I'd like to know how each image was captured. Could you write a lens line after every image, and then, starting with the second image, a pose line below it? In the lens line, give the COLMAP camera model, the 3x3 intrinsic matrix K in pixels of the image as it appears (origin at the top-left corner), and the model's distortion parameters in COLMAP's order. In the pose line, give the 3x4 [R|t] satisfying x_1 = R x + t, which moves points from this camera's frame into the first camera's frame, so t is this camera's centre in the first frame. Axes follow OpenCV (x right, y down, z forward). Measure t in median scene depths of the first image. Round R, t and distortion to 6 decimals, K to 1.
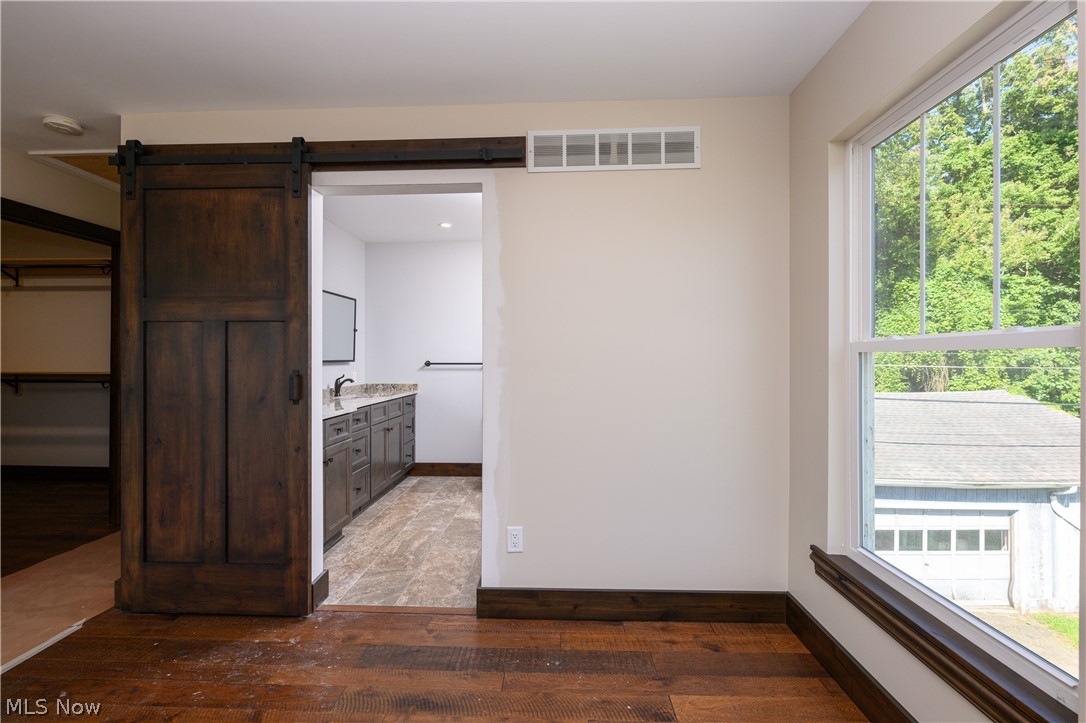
lens RADIAL K [[462.9, 0, 538.9], [0, 462.9, 359.3], [0, 0, 1]] dist [0.001983, 0.000253]
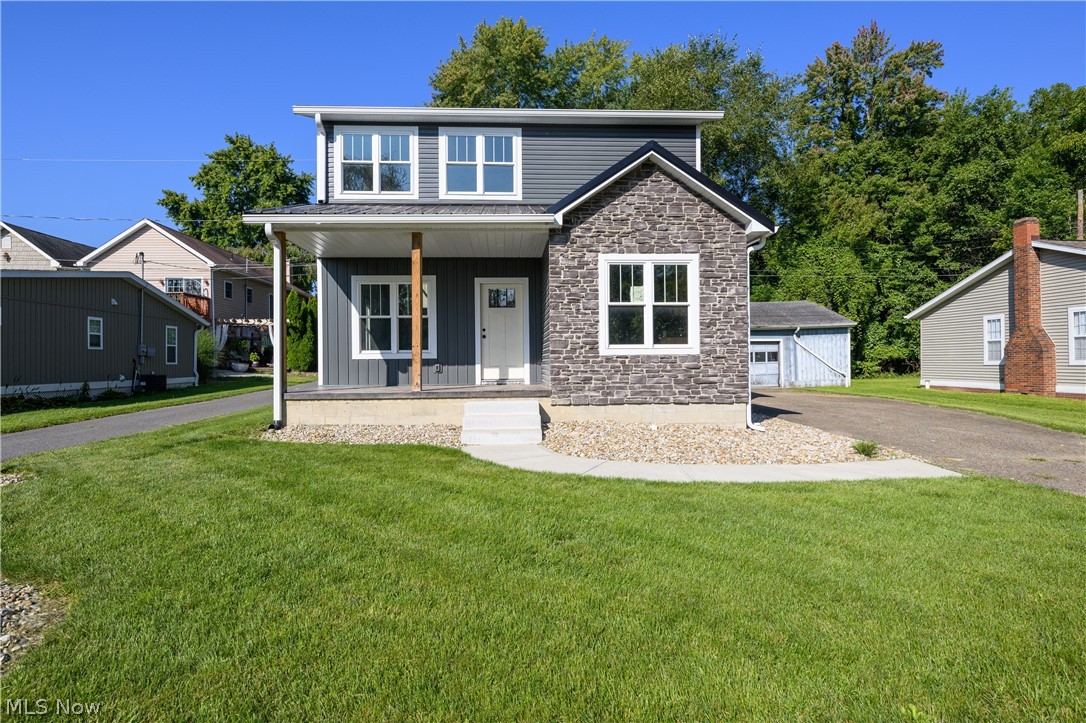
lens RADIAL K [[600.2, 0, 544.2], [0, 600.2, 359.6], [0, 0, 1]] dist [-0.002665, -0.000723]
pose [[0.994496, -0.009709, 0.104319, -0.352463], [0.010343, 0.999931, -0.005529, 0.406330], [-0.104258, 0.006578, 0.994529, -1.641774]]
